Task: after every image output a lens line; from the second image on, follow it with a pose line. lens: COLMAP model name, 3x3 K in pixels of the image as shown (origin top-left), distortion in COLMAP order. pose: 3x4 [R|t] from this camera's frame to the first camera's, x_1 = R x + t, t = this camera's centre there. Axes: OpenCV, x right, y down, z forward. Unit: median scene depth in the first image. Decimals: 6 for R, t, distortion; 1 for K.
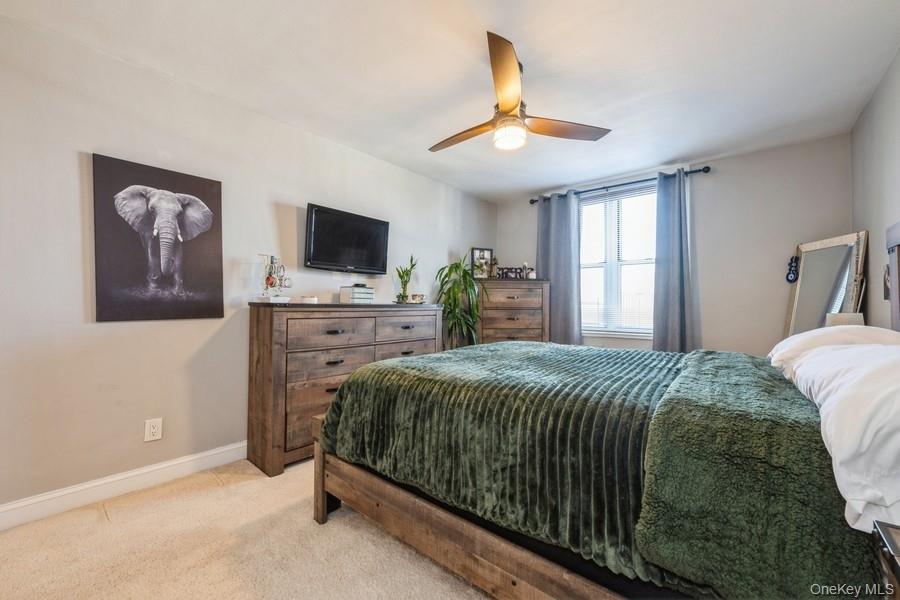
lens RADIAL K [[353.5, 0, 449.0], [0, 353.5, 302.0], [0, 0, 1]] dist [-0.000691, 0.000562]
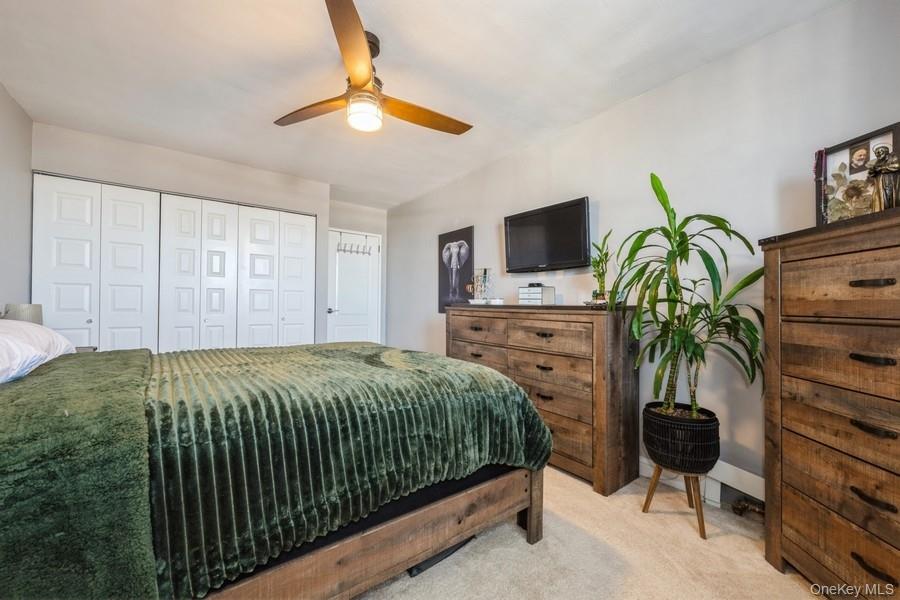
lens RADIAL K [[353.5, 0, 450.3], [0, 353.5, 299.2], [0, 0, 1]] dist [-0.000691, 0.000562]
pose [[-0.215014, -0.023826, -0.976320, 0.679239], [-0.009364, 0.999707, -0.022334, 0.012783], [0.976566, 0.004341, -0.215174, 0.961693]]
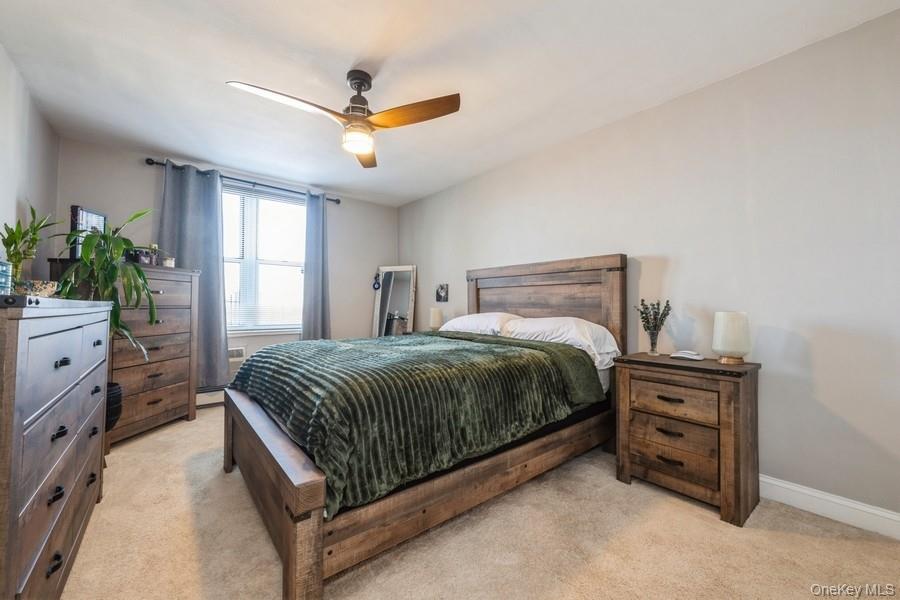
lens RADIAL K [[353.5, 0, 449.3], [0, 353.5, 303.6], [0, 0, 1]] dist [-0.000691, 0.000562]
pose [[0.185345, 0.002840, 0.982669, -0.543876], [-0.010316, 0.999946, -0.000944, 0.006854], [-0.982619, -0.009963, 0.185365, 0.368188]]
